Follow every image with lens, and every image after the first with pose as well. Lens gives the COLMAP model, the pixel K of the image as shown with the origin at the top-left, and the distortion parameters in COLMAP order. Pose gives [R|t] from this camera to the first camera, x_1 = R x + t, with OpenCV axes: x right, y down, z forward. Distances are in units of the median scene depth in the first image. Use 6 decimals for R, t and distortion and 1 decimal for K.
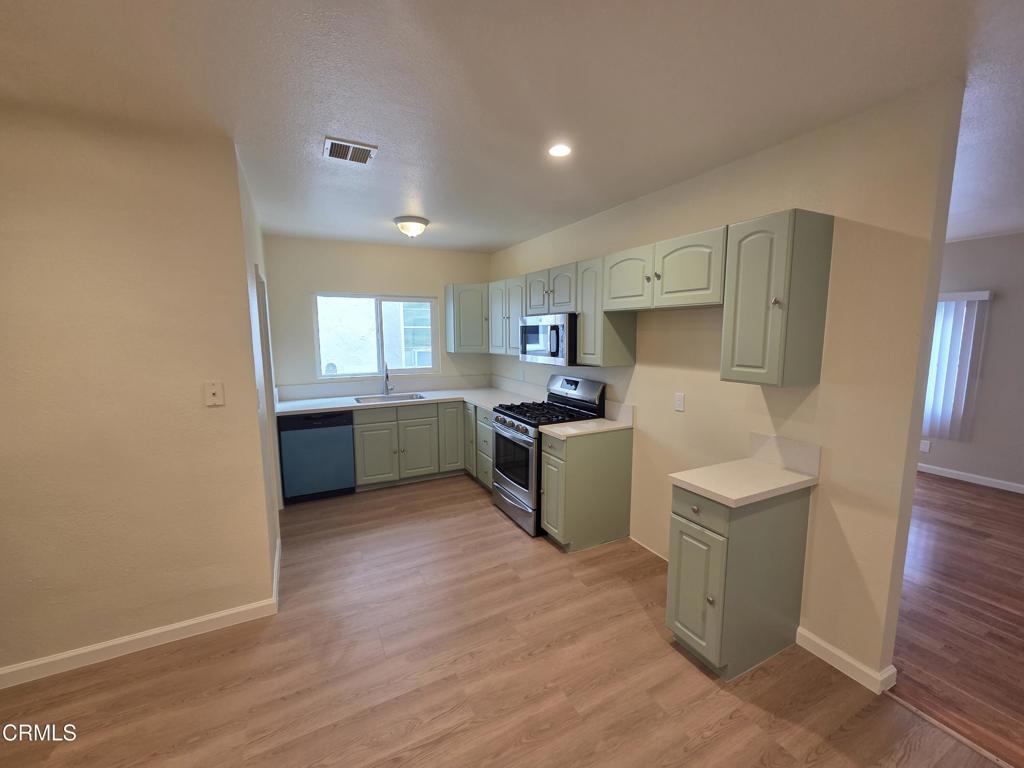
lens RADIAL K [[416.4, 0, 514.3], [0, 416.4, 381.9], [0, 0, 1]] dist [0.000755, -0.000155]
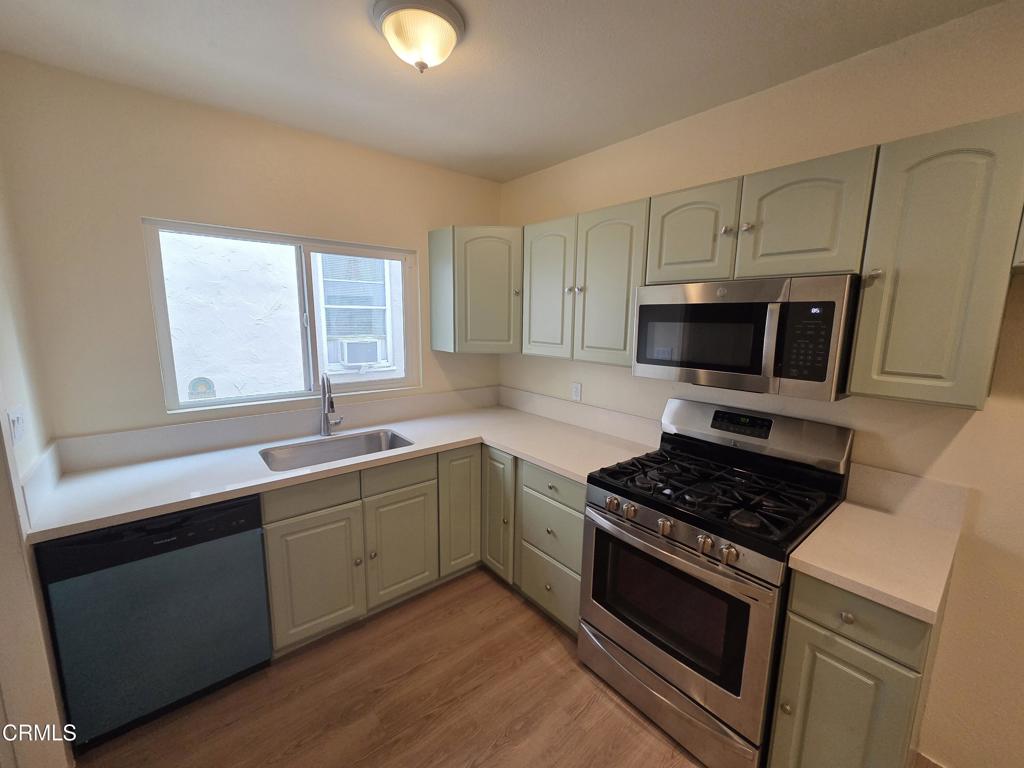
lens RADIAL K [[416.4, 0, 514.3], [0, 416.4, 381.9], [0, 0, 1]] dist [0.000755, -0.000155]
pose [[0.976586, -0.019118, 0.214277, -0.213587], [0.010906, 0.999162, 0.039440, -0.060147], [-0.214852, -0.036179, 0.975976, 0.507646]]
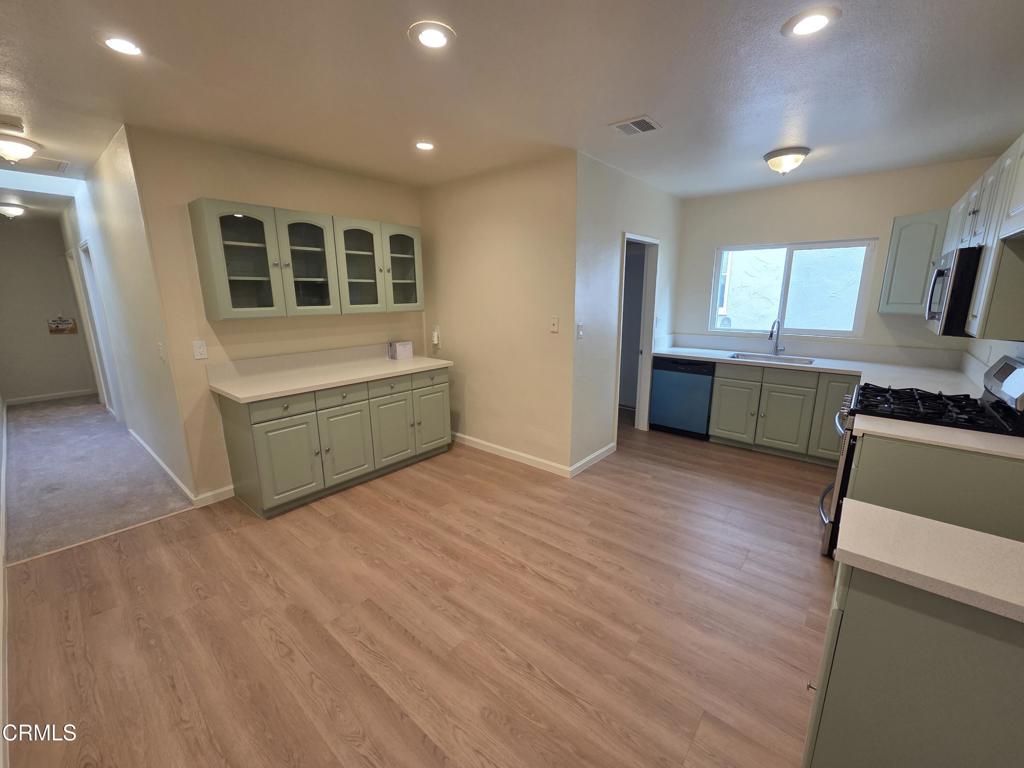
lens RADIAL K [[416.4, 0, 514.3], [0, 416.4, 381.9], [0, 0, 1]] dist [0.000755, -0.000155]
pose [[0.378166, 0.198702, -0.904161, 0.357987], [-0.109258, 0.979447, 0.169550, -0.005192], [0.919268, 0.034669, 0.392103, 0.130412]]
